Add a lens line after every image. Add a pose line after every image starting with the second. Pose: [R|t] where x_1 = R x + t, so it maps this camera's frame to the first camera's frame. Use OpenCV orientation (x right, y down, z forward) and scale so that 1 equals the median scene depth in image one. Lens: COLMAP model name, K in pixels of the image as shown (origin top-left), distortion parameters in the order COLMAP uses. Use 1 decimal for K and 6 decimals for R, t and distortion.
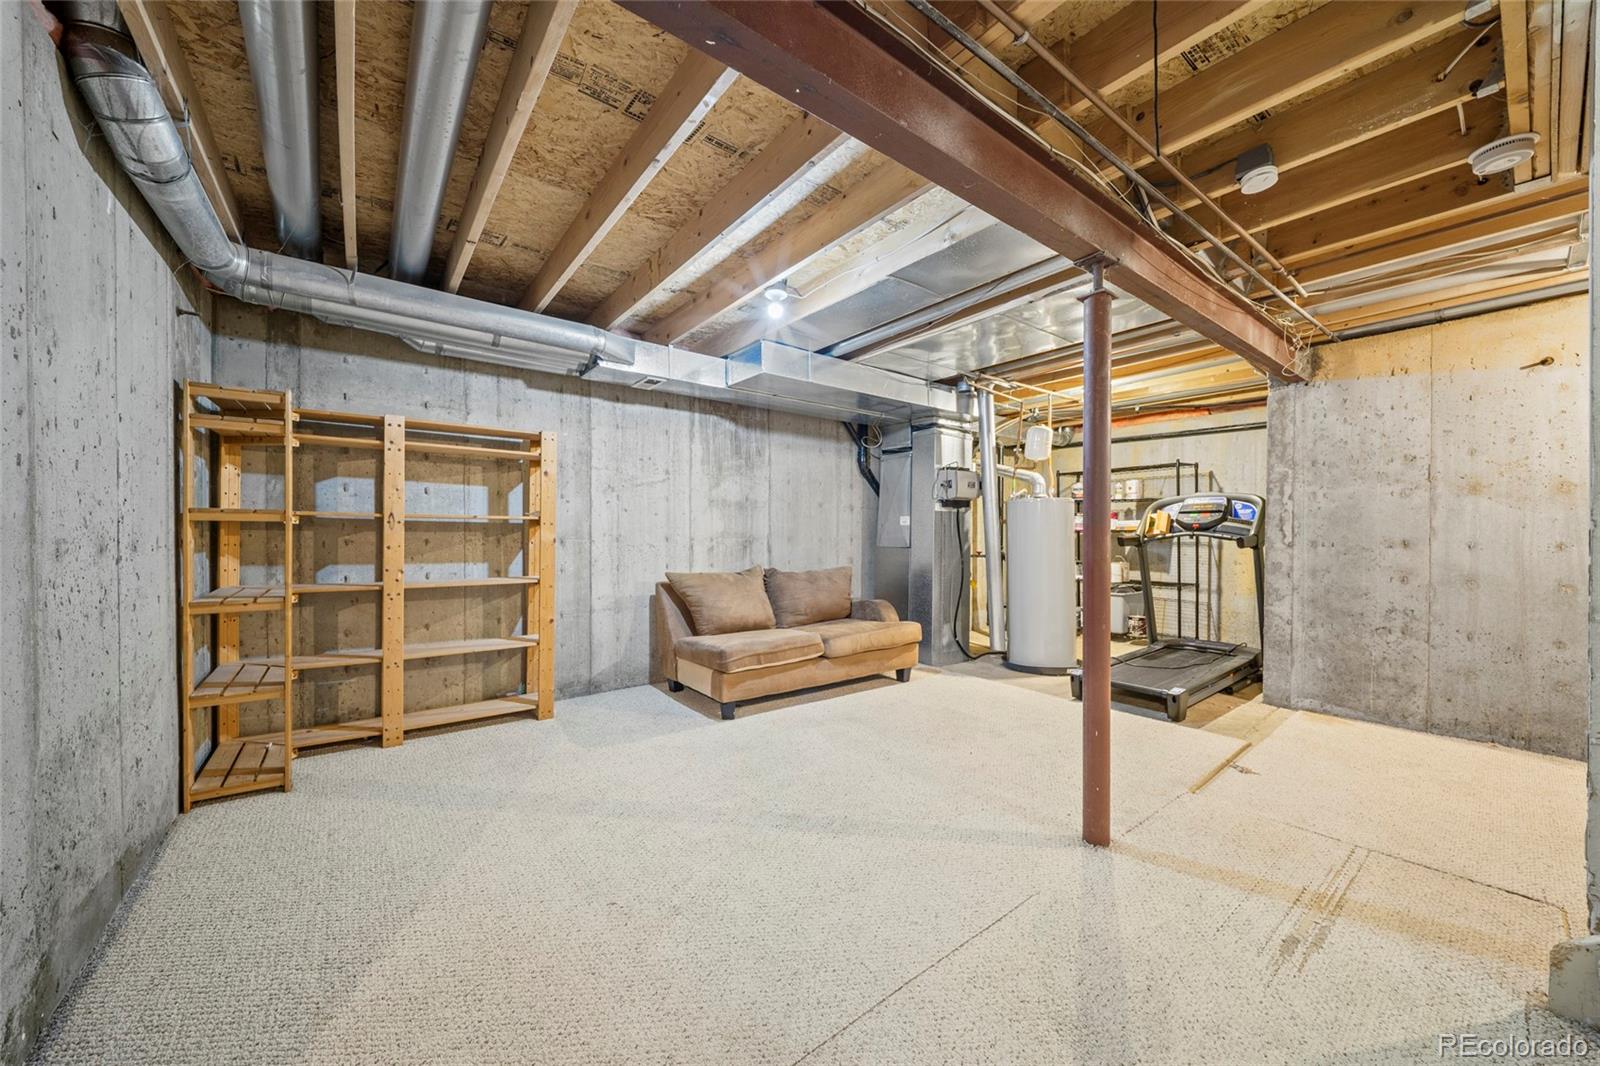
lens RADIAL K [[562.4, 0, 797.5], [0, 562.4, 533.3], [0, 0, 1]] dist [-0.002953, -0.001869]
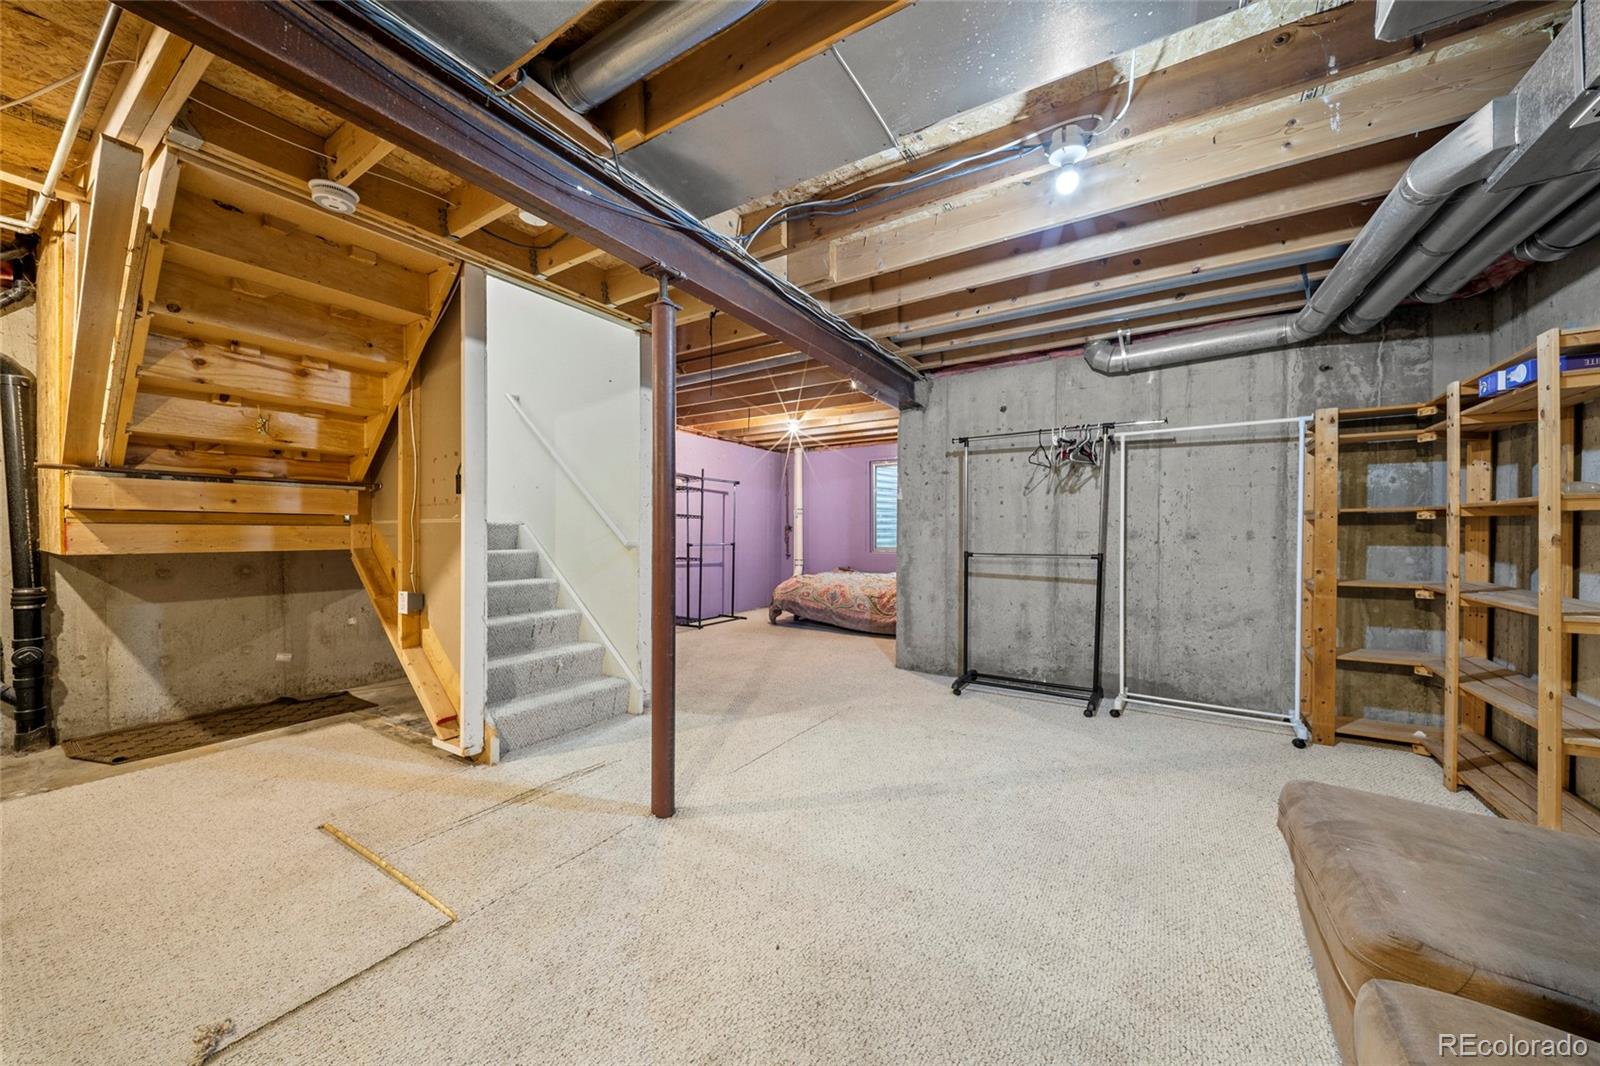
lens RADIAL K [[562.4, 0, 805.1], [0, 562.4, 533.1], [0, 0, 1]] dist [-0.002953, -0.001869]
pose [[-0.932461, 0.000392, -0.361271, 0.638937], [-0.002245, 0.999974, 0.006877, 0.004930], [0.361264, 0.007224, -0.932435, 2.008405]]
